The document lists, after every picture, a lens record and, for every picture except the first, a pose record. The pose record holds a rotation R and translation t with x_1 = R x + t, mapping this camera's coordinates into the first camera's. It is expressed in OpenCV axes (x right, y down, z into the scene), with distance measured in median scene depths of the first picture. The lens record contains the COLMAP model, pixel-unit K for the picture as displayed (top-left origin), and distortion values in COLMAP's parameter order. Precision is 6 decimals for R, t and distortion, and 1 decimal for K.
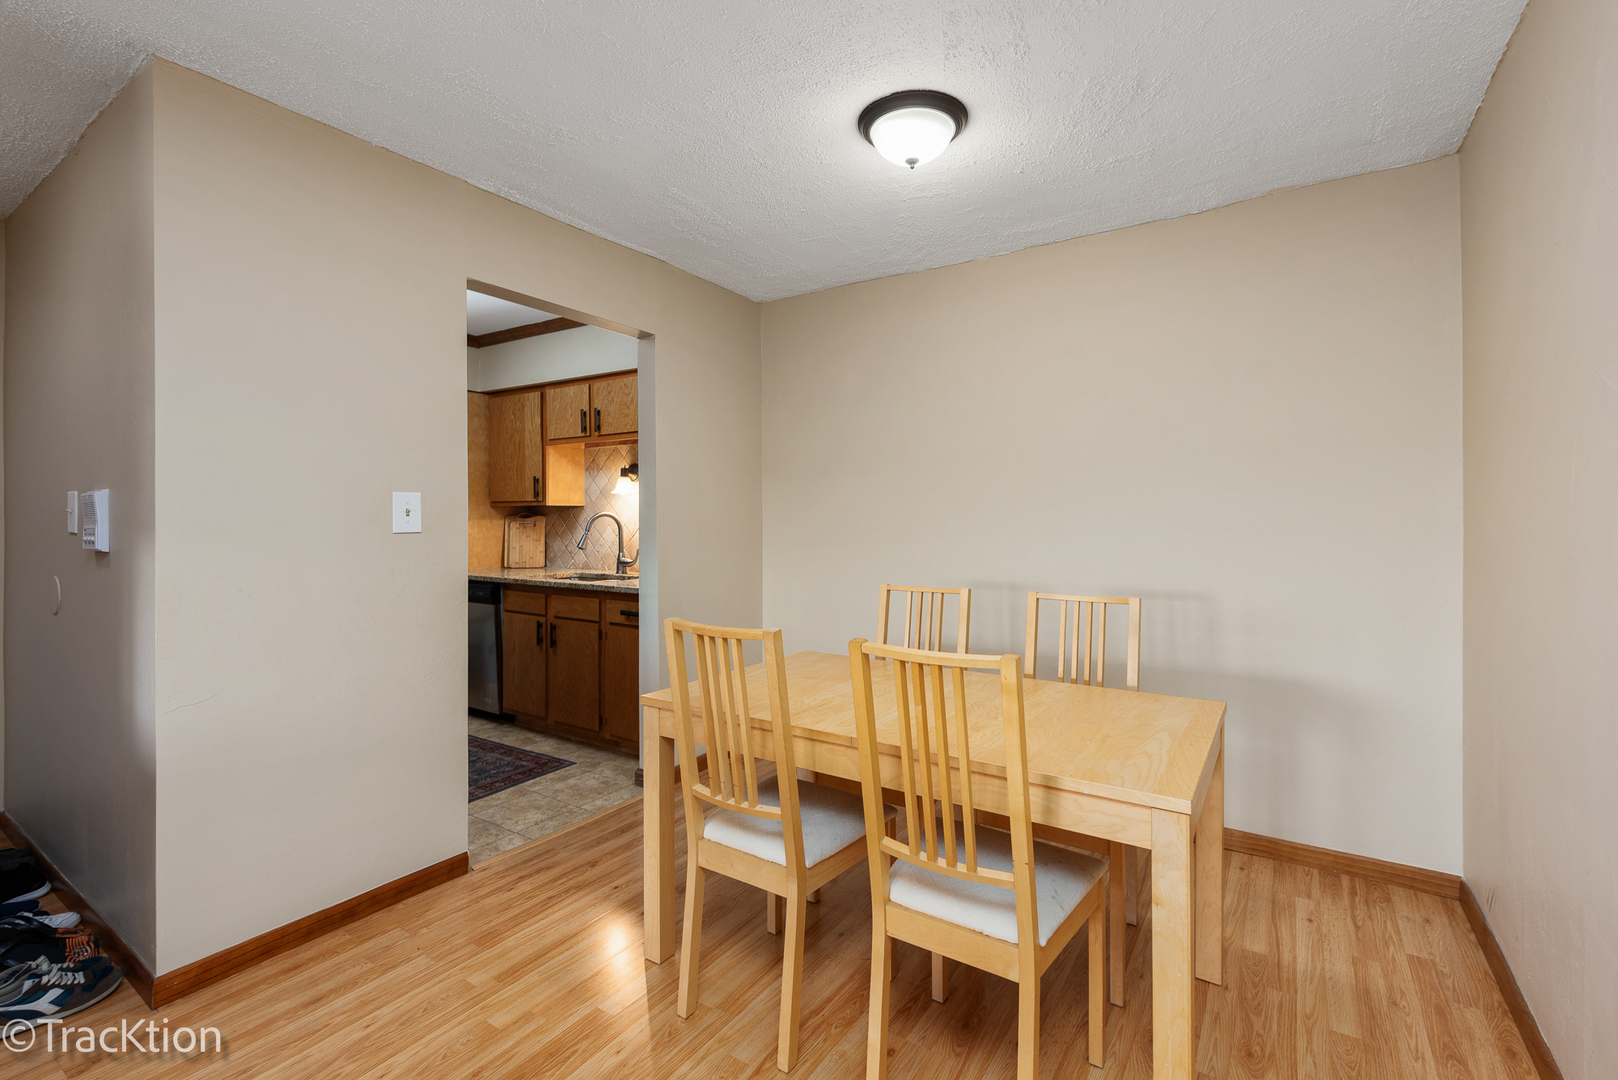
lens RADIAL K [[714.0, 0, 809.2], [0, 714.0, 518.1], [0, 0, 1]] dist [0.002630, 0.000316]
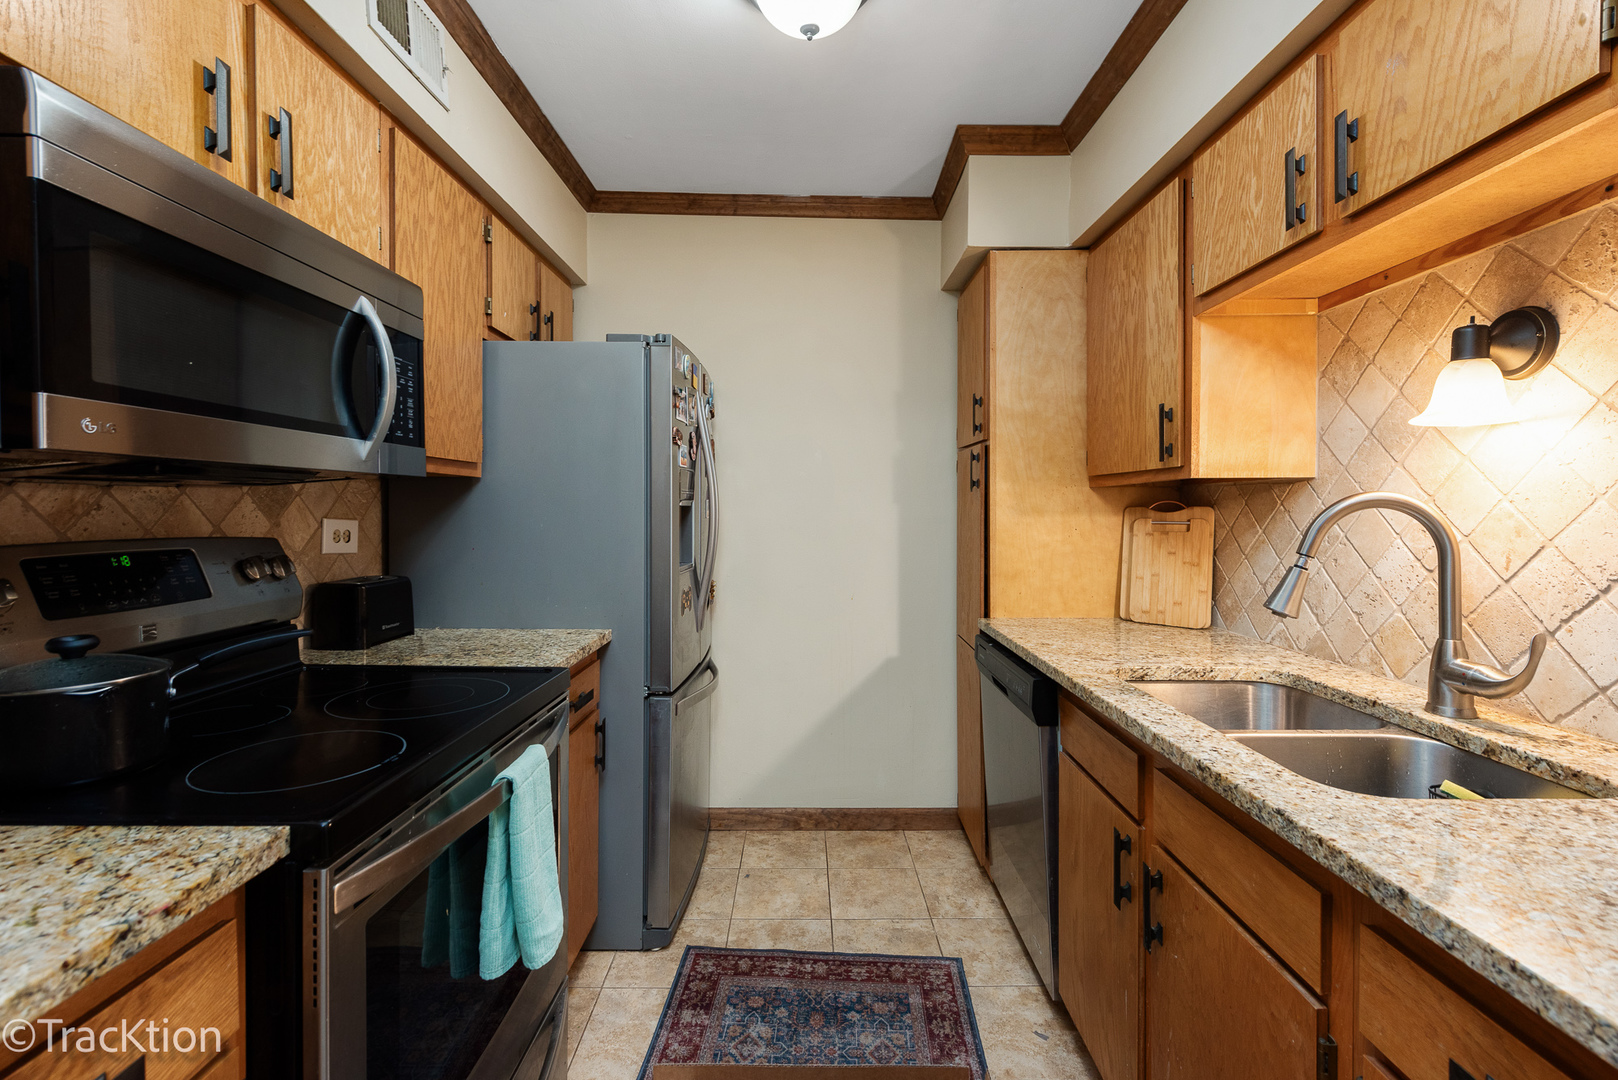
lens RADIAL K [[714.0, 0, 809.2], [0, 714.0, 518.1], [0, 0, 1]] dist [0.002630, 0.000316]
pose [[0.556416, 0.009929, -0.830845, -0.168473], [-0.003892, 0.999949, 0.009343, 0.000598], [0.830895, -0.001965, 0.556426, 0.627021]]
